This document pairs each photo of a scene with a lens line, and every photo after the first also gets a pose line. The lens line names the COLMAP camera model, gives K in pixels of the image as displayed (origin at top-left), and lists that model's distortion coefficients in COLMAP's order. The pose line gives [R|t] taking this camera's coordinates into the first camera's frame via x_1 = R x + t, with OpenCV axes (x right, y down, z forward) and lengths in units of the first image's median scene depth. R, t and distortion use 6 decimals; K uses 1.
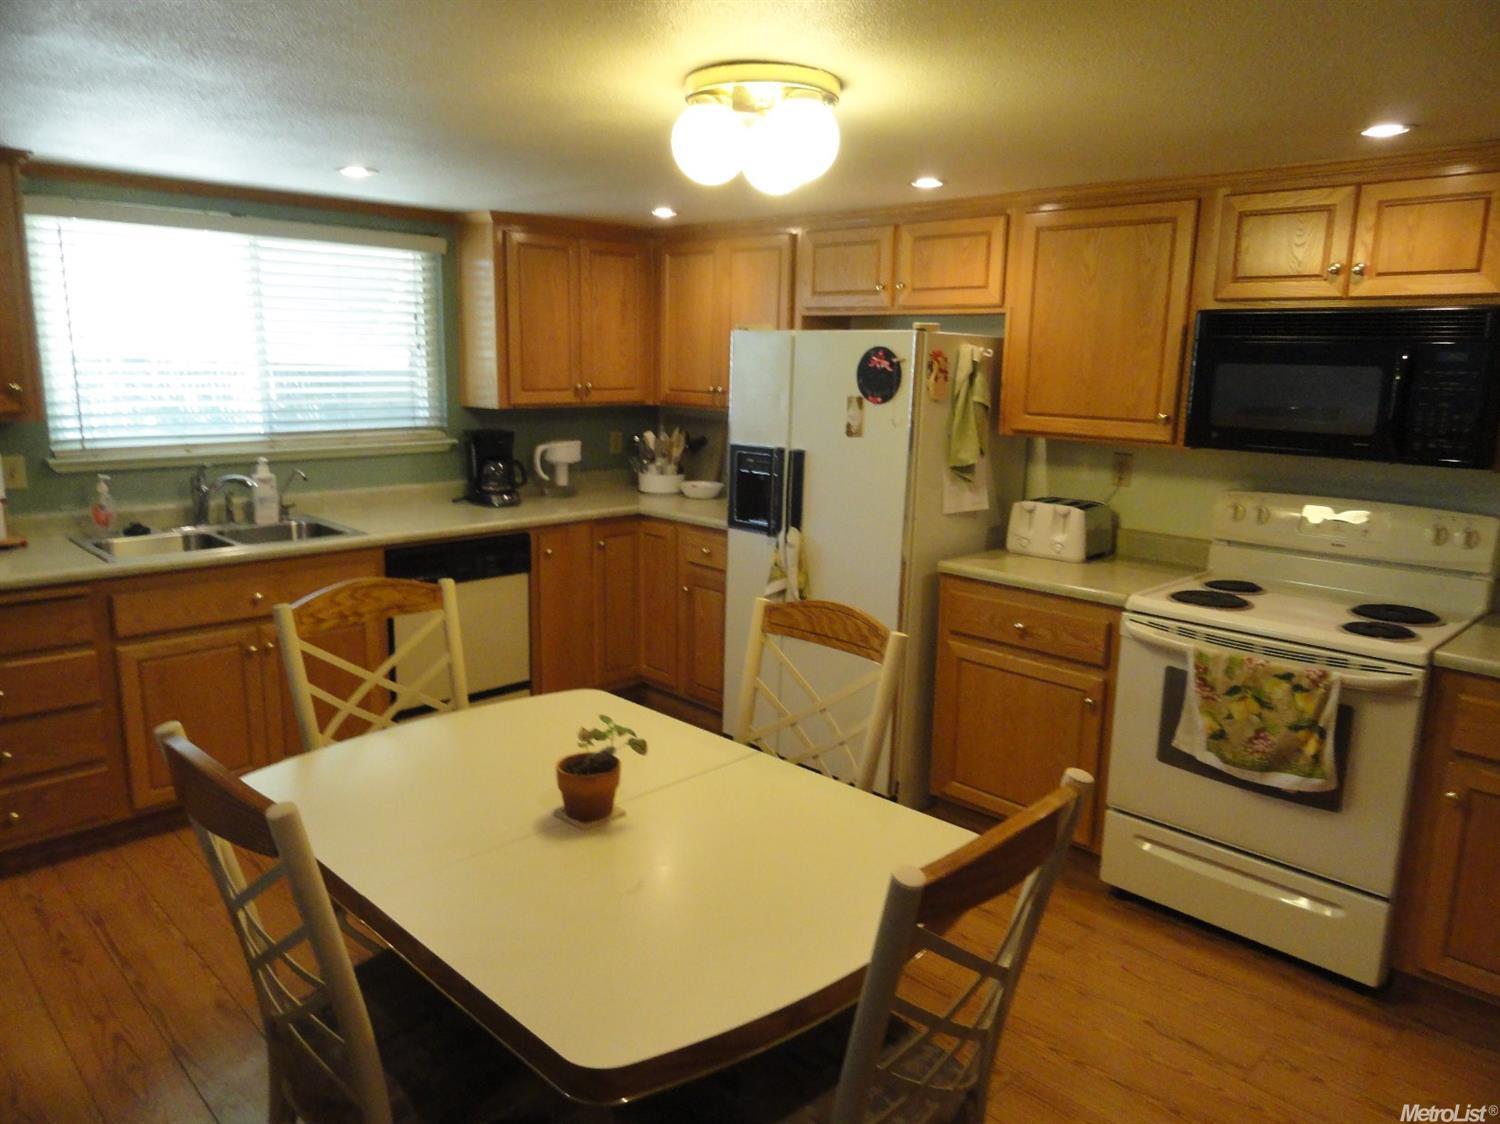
lens RADIAL K [[1049.8, 0, 749.0], [0, 1049.8, 559.4], [0, 0, 1]] dist [0.004519, -0.000226]
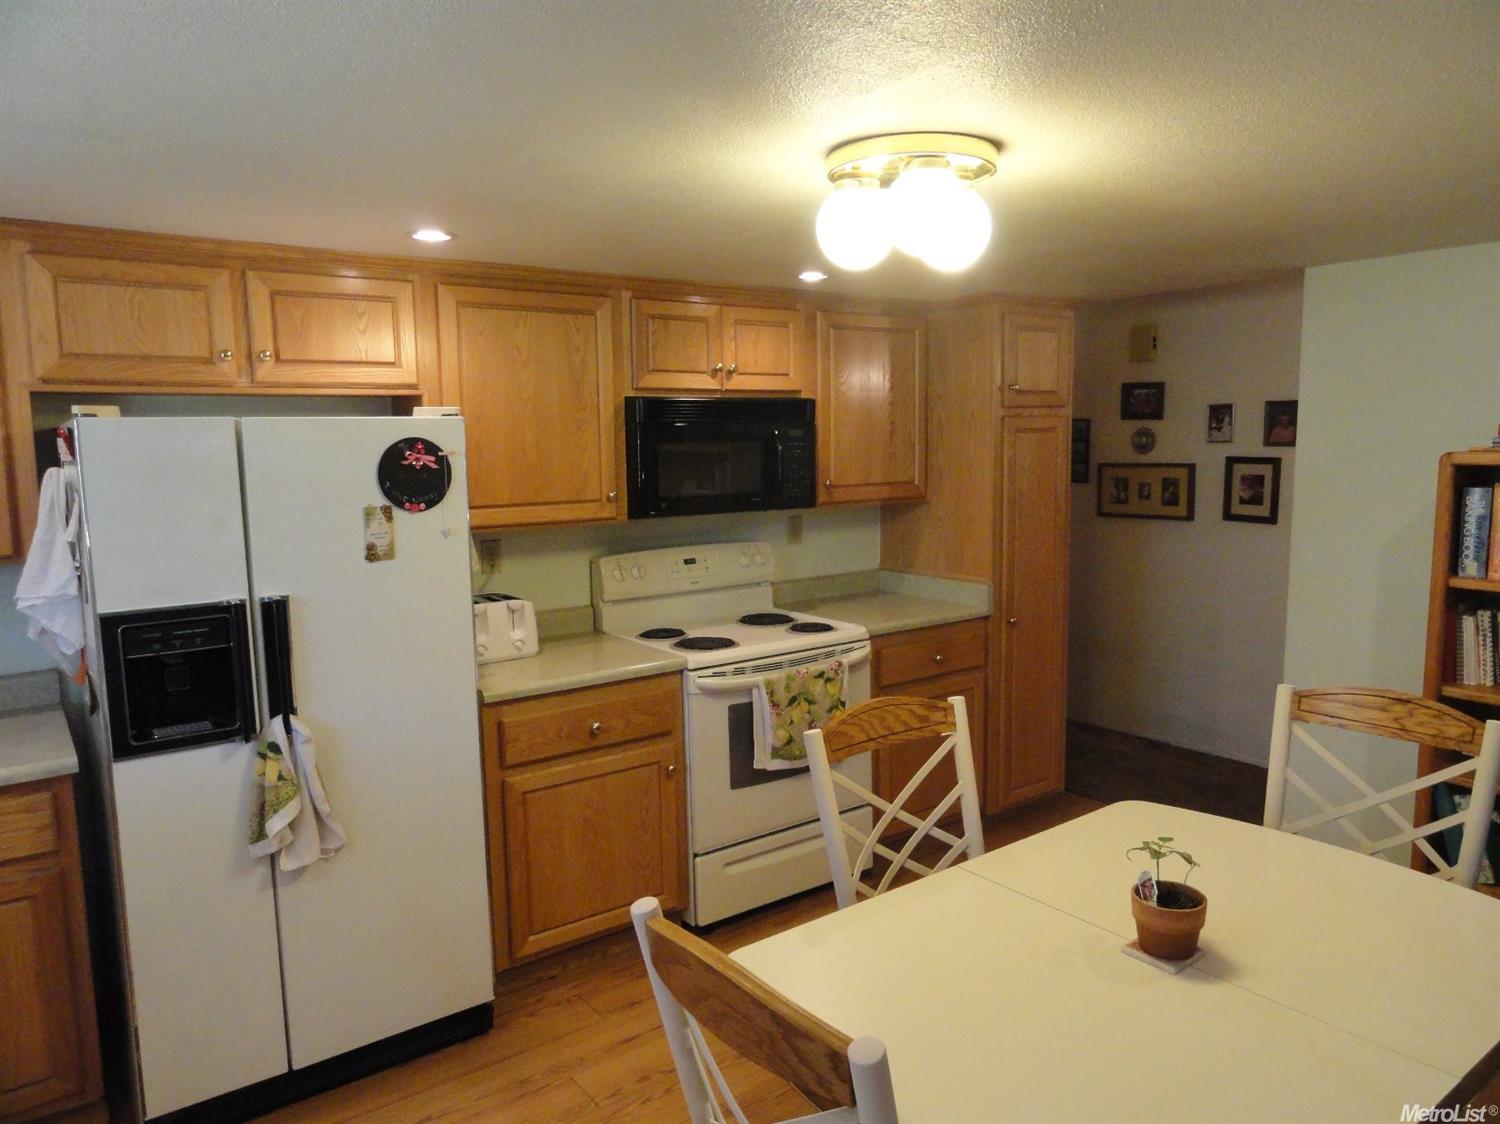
lens RADIAL K [[1049.8, 0, 753.7], [0, 1049.8, 563.9], [0, 0, 1]] dist [0.004519, -0.000226]
pose [[0.141324, -0.144615, 0.979344, -0.627720], [0.209957, 0.971146, 0.113107, -0.155183], [-0.967443, 0.189636, 0.167610, 0.681753]]
